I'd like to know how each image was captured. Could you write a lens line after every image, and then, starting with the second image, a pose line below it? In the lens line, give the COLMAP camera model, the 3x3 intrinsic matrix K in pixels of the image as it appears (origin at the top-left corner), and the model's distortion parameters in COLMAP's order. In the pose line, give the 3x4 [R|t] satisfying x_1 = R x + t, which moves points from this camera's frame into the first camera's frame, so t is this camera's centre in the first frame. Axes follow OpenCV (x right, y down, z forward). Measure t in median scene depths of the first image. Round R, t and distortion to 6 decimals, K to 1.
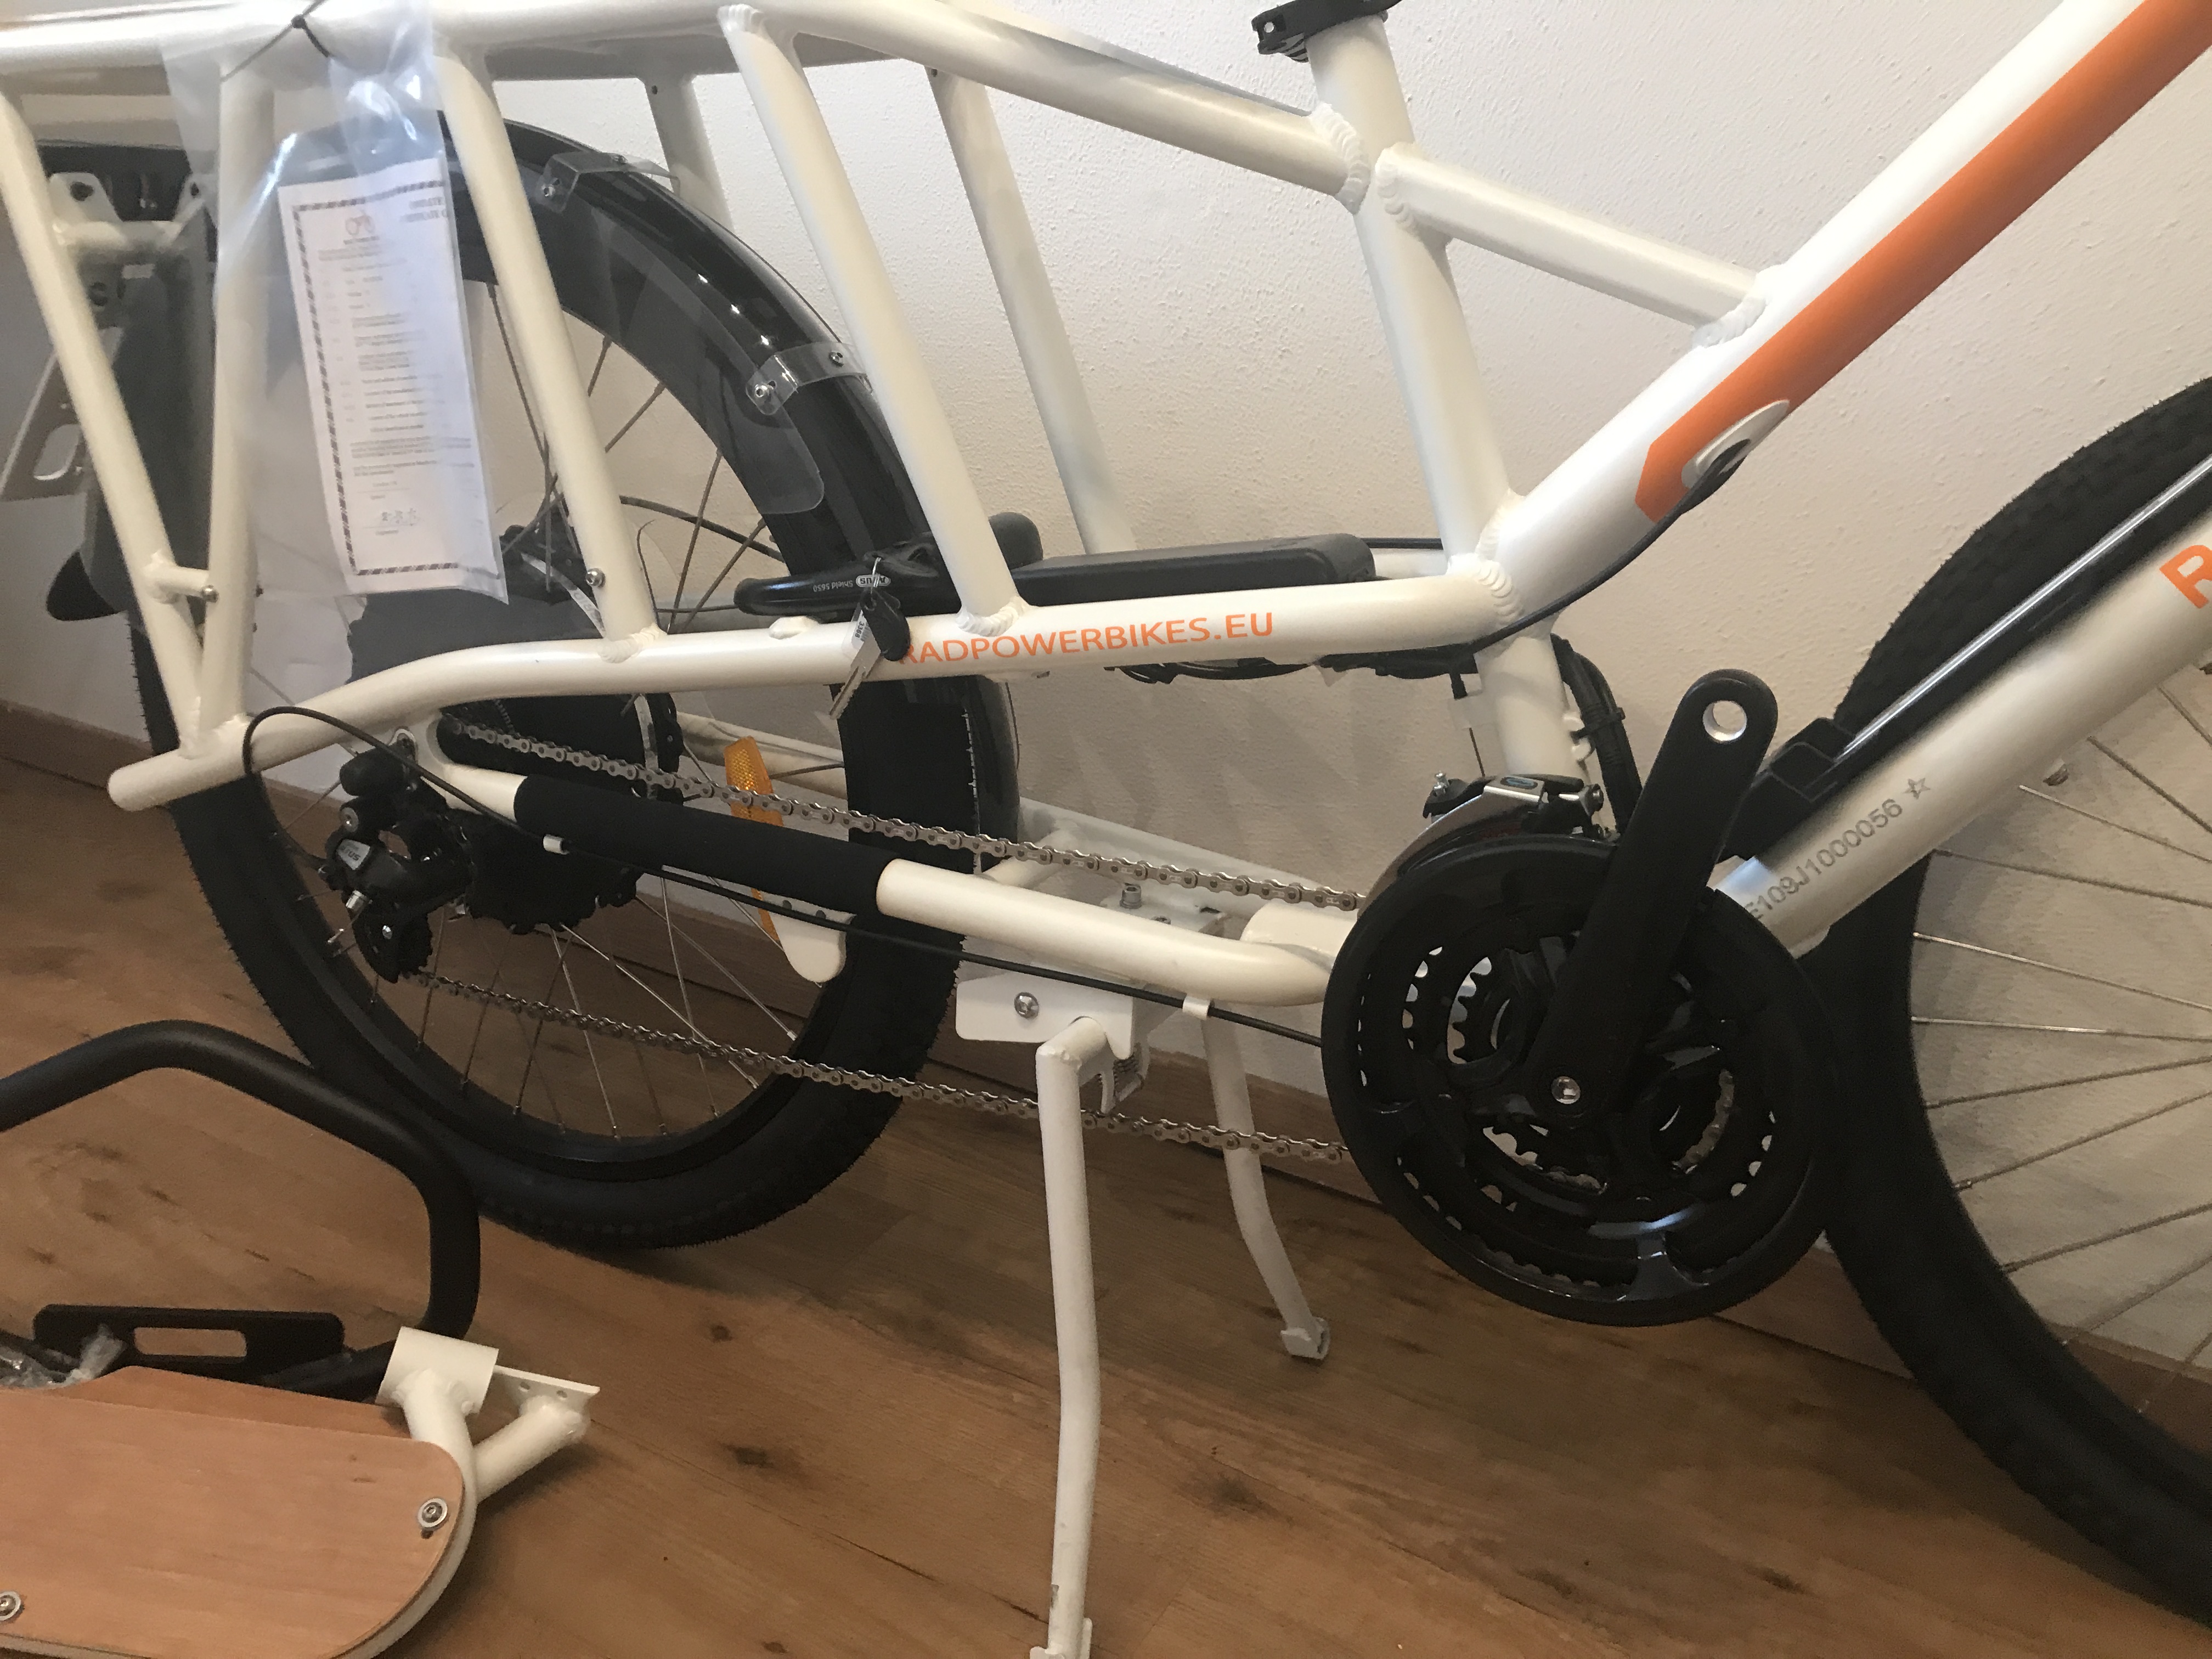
lens RADIAL K [[1769.5, 0, 1106.0], [0, 1769.5, 829.5], [0, 0, 1]] dist [0.072242, -0.145714]
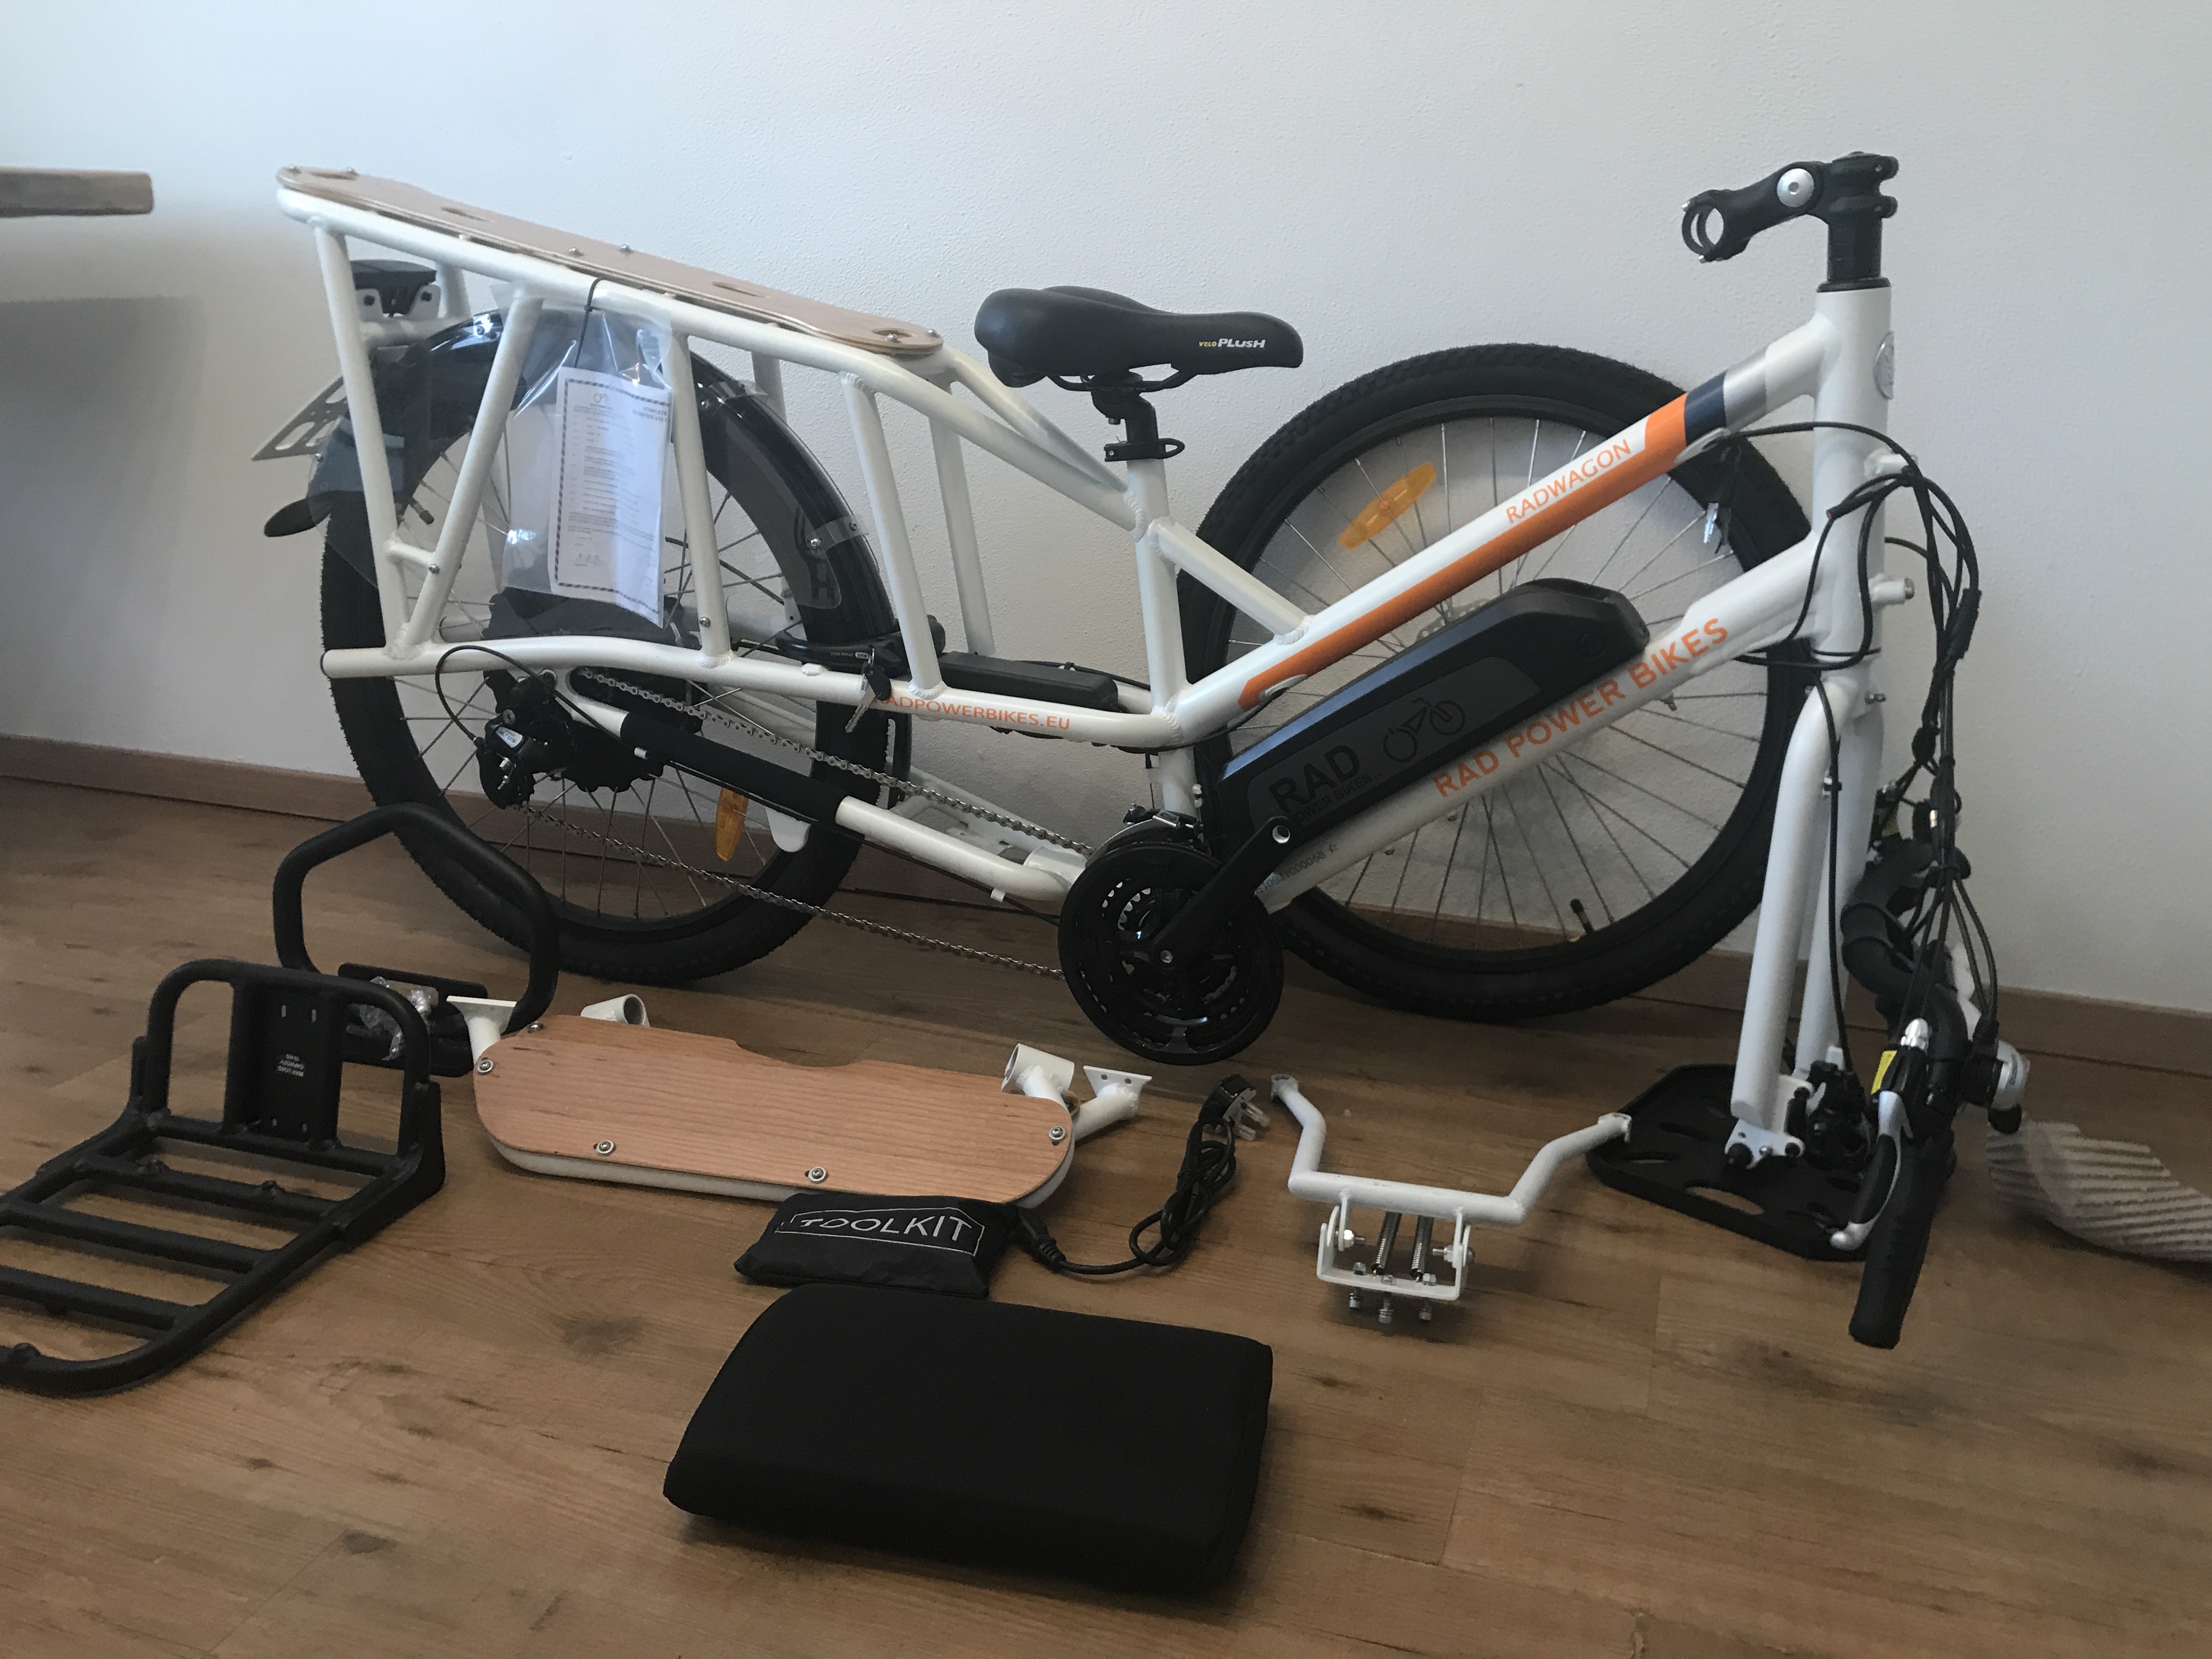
lens RADIAL K [[1769.5, 0, 1106.0], [0, 1769.5, 829.5], [0, 0, 1]] dist [0.072242, -0.145714]
pose [[0.970627, 0.134485, 0.199493, -0.226667], [-0.152414, 0.985285, 0.077350, -0.138313], [-0.186155, -0.105484, 0.976842, -0.918539]]
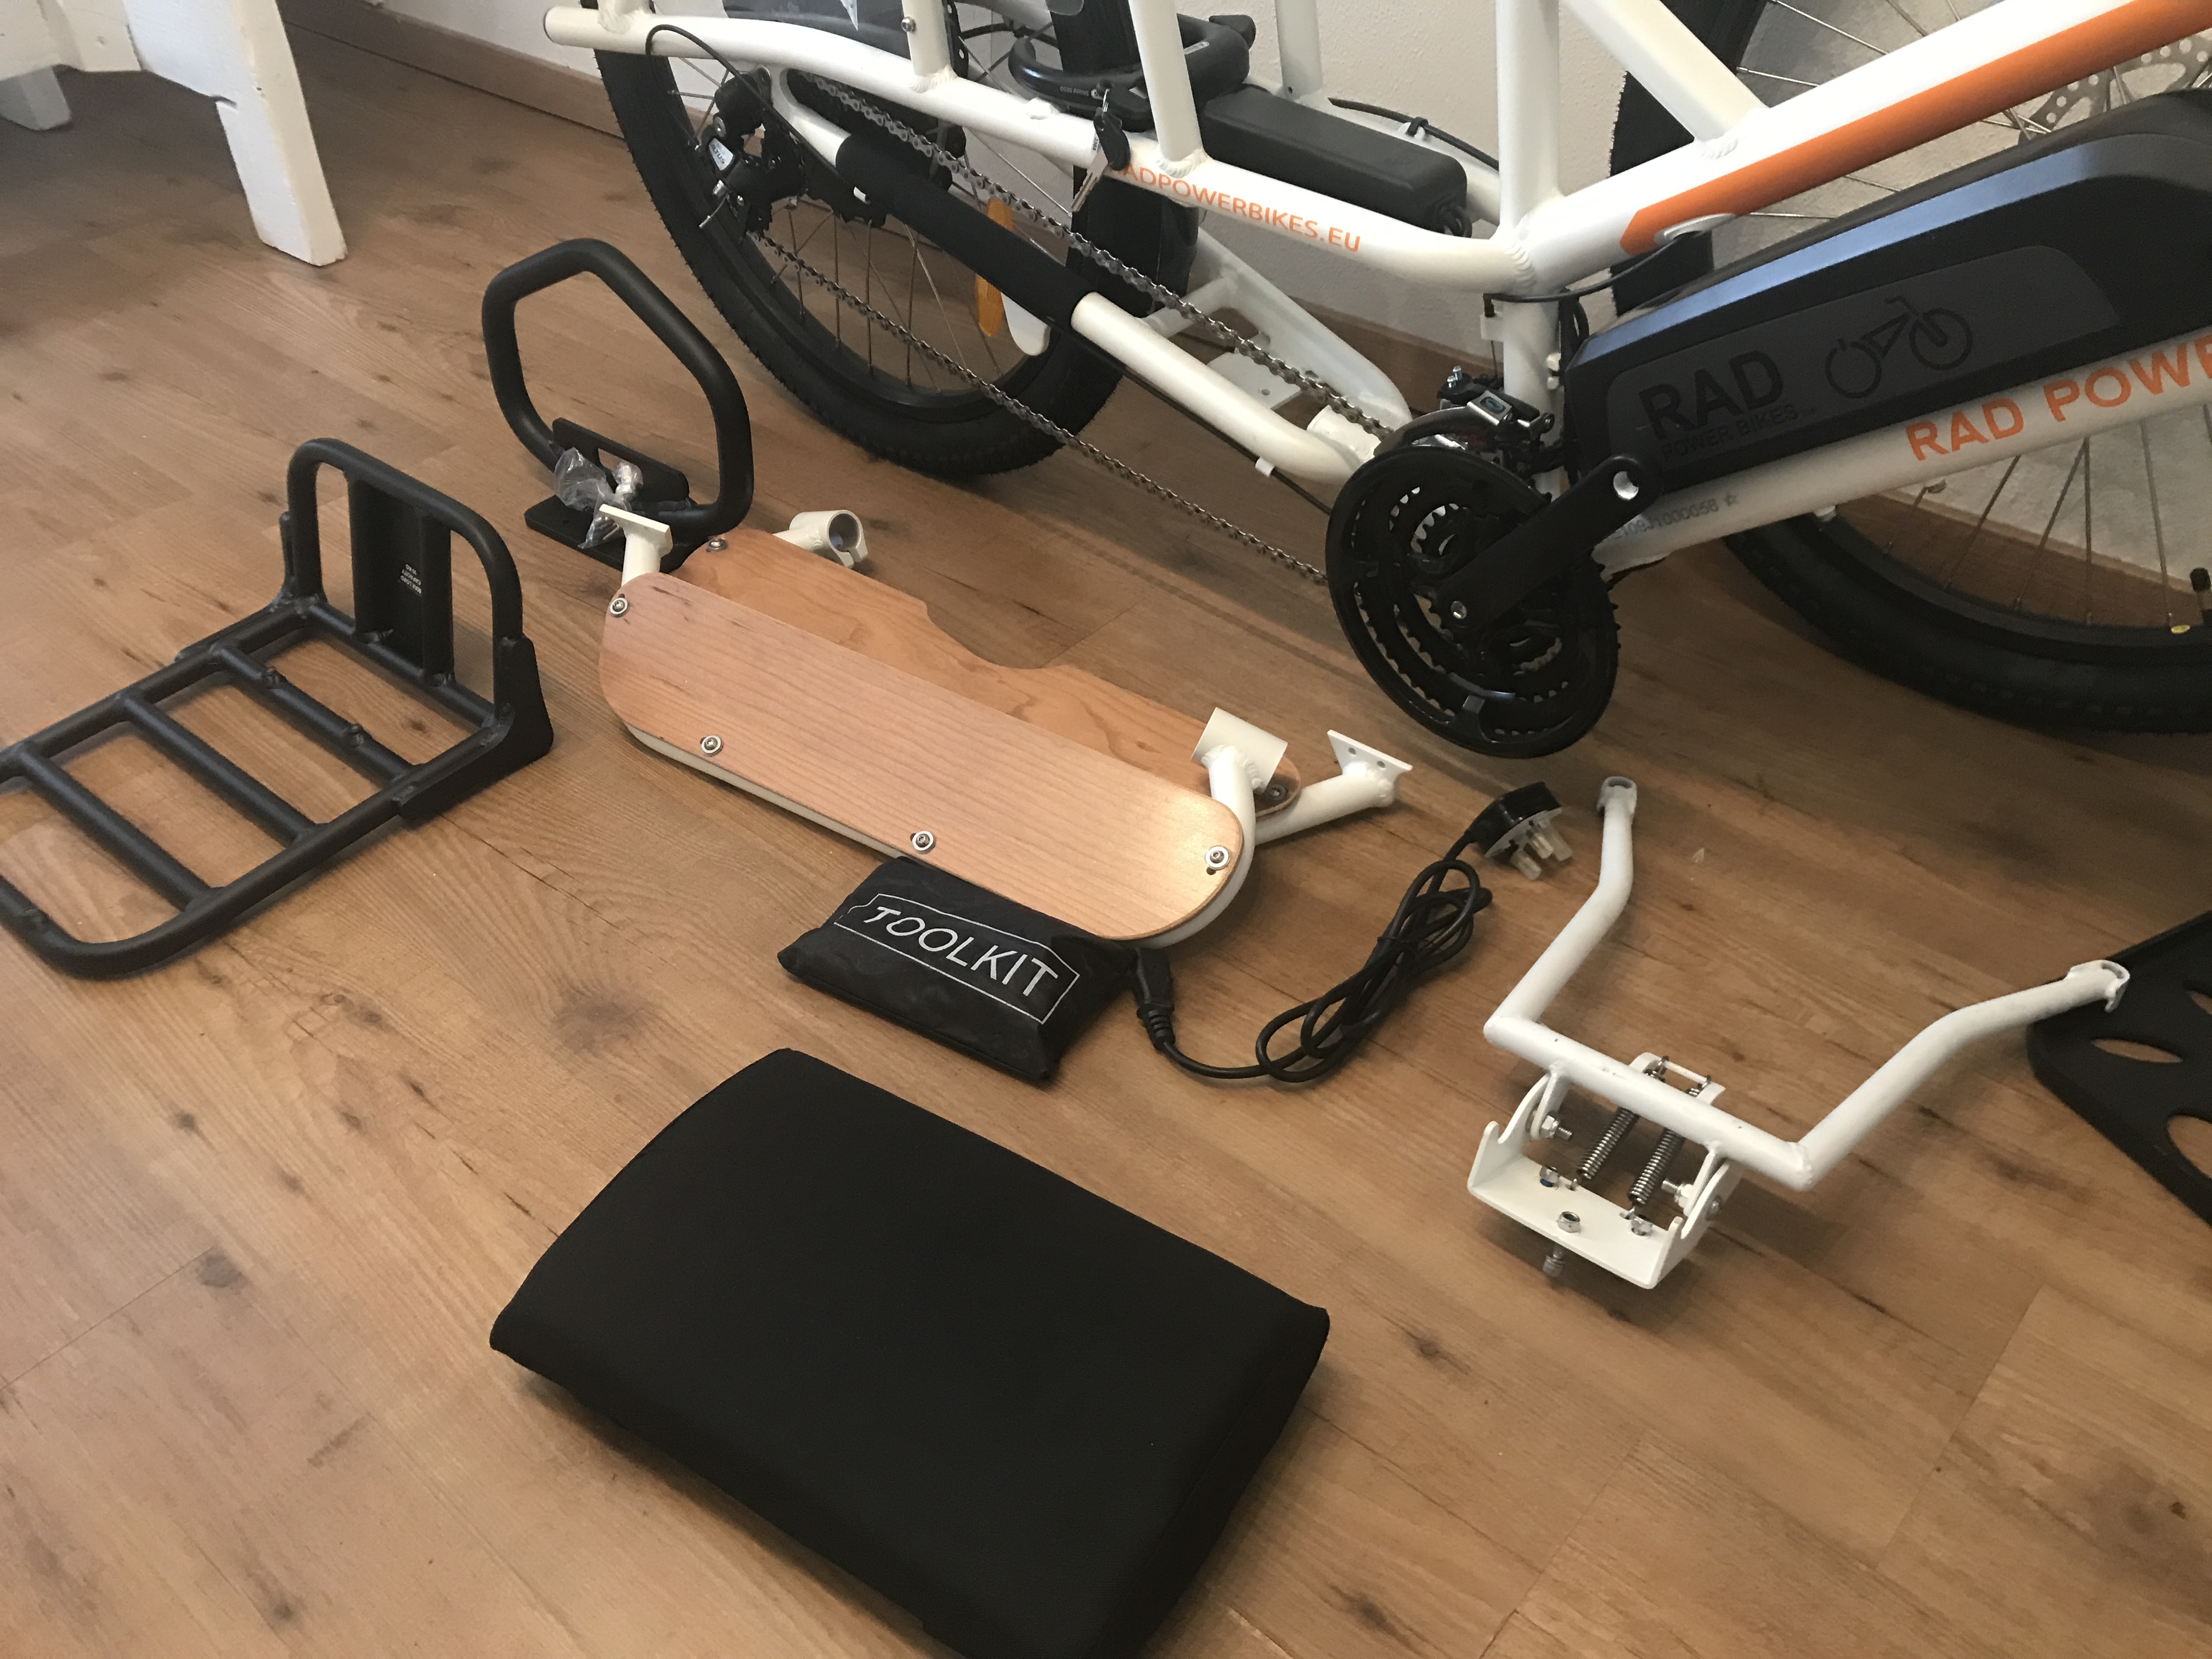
lens RADIAL K [[1799.0, 0, 1114.9], [0, 1799.0, 796.6], [0, 0, 1]] dist [0.009215, 0.010588]
pose [[0.962206, 0.256314, -0.091994, 0.128824], [-0.176094, 0.843303, 0.507771, -0.370380], [0.207727, -0.472380, 0.856567, -0.378478]]
